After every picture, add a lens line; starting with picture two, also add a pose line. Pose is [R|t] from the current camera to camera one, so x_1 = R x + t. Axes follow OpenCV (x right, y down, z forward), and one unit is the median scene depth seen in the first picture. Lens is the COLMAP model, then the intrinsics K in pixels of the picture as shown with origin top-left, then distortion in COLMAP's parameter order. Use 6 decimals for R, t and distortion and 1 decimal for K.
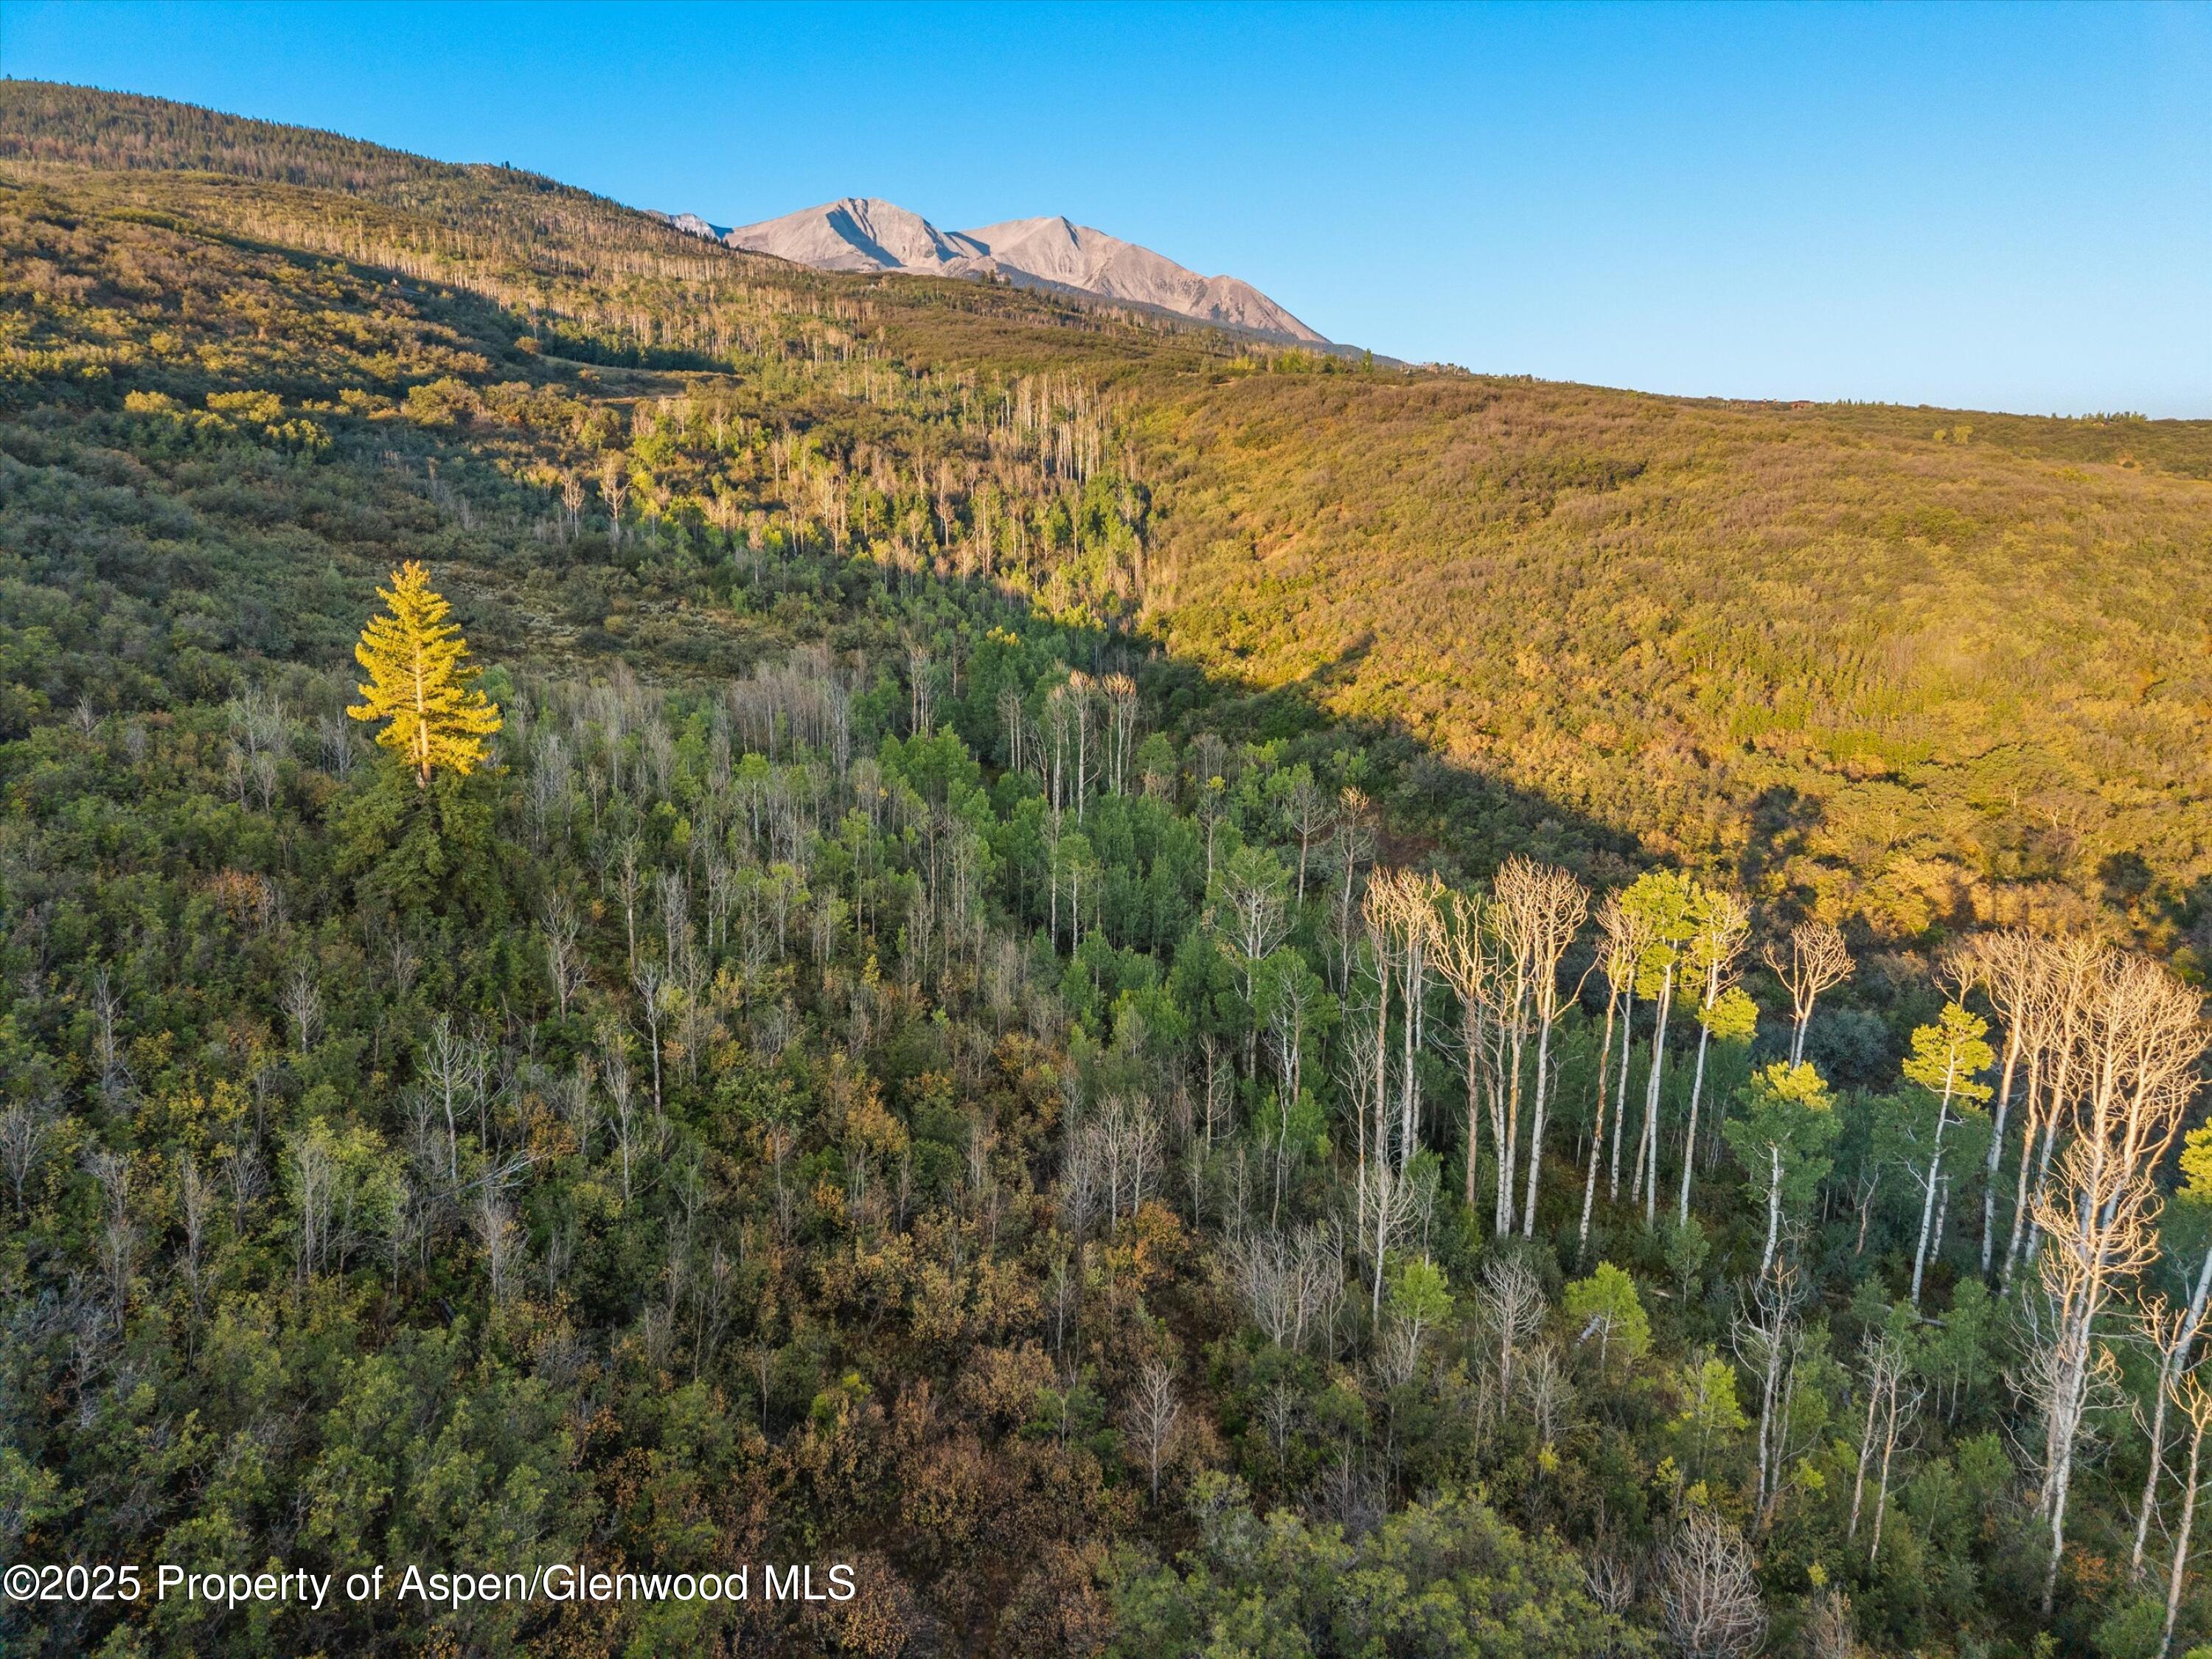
lens RADIAL K [[1506.1, 0, 1114.7], [0, 1506.1, 836.2], [0, 0, 1]] dist [0.023099, -0.015545]
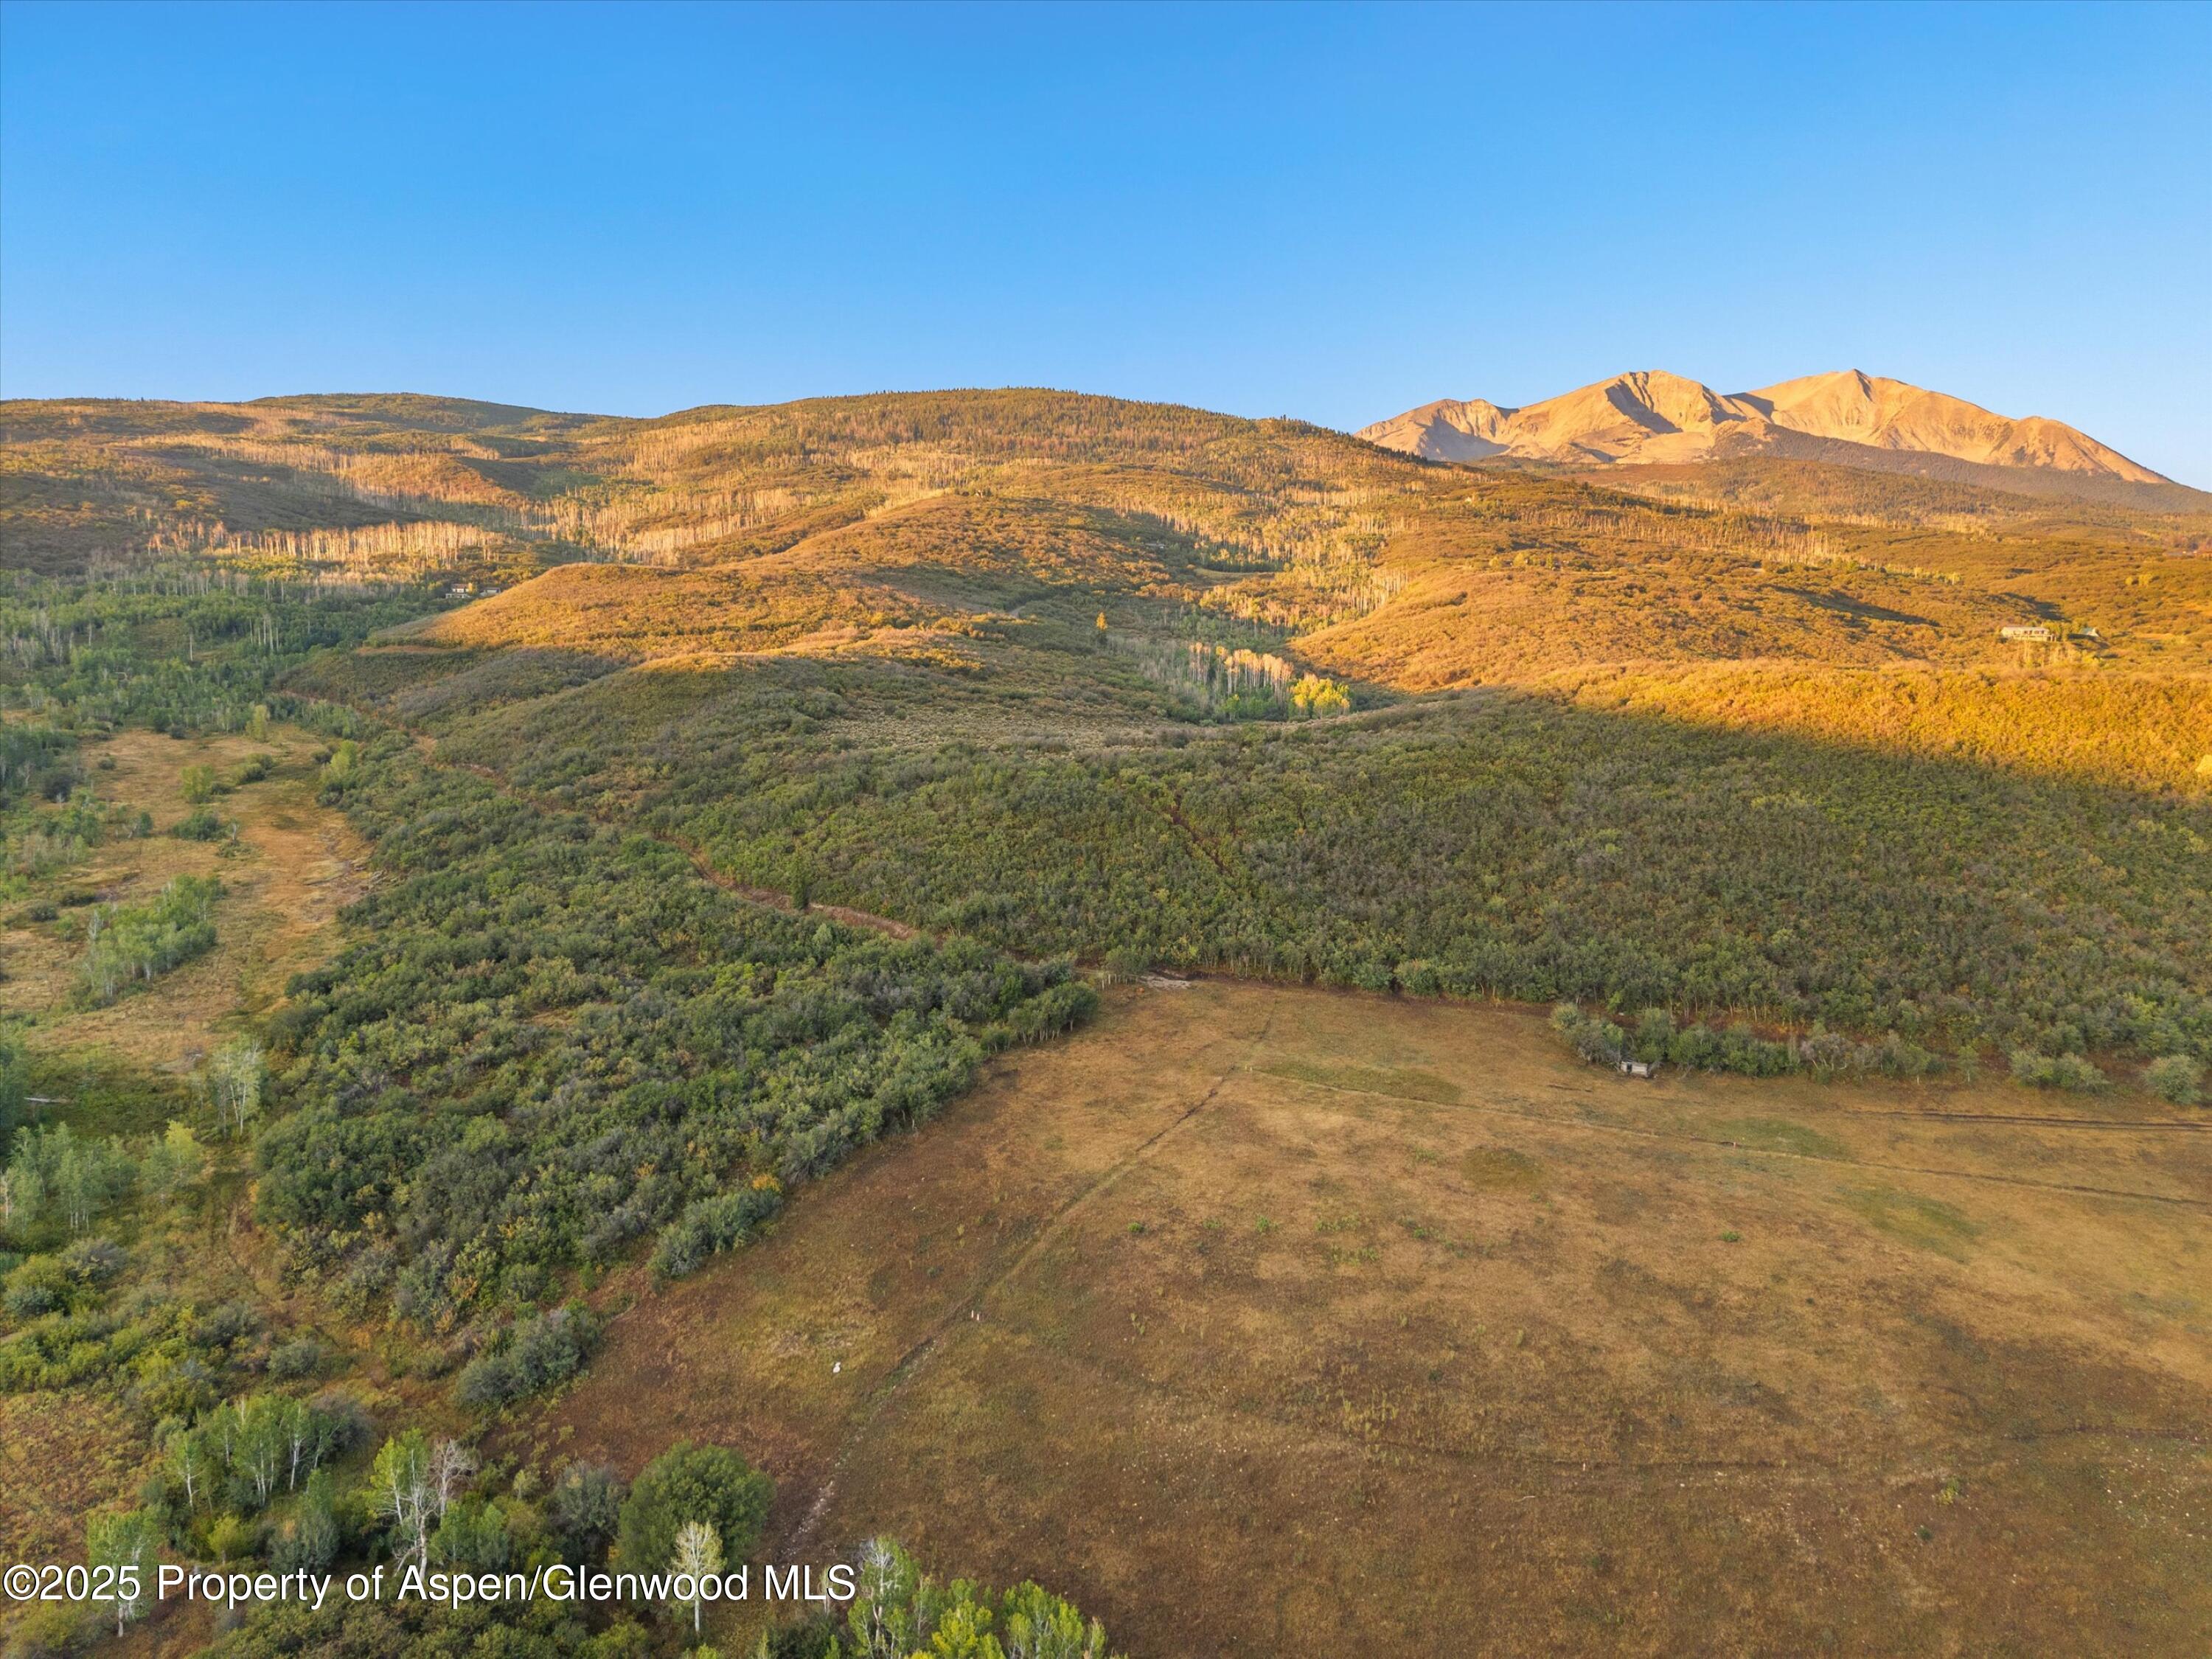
lens RADIAL K [[1507.4, 0, 1094.1], [0, 1507.4, 821.8], [0, 0, 1]] dist [0.013119, -0.008329]
pose [[0.867404, 0.059166, -0.494075, 1.423724], [-0.111911, 0.990665, -0.077838, 0.624133], [0.484858, 0.122810, 0.865928, -2.379298]]
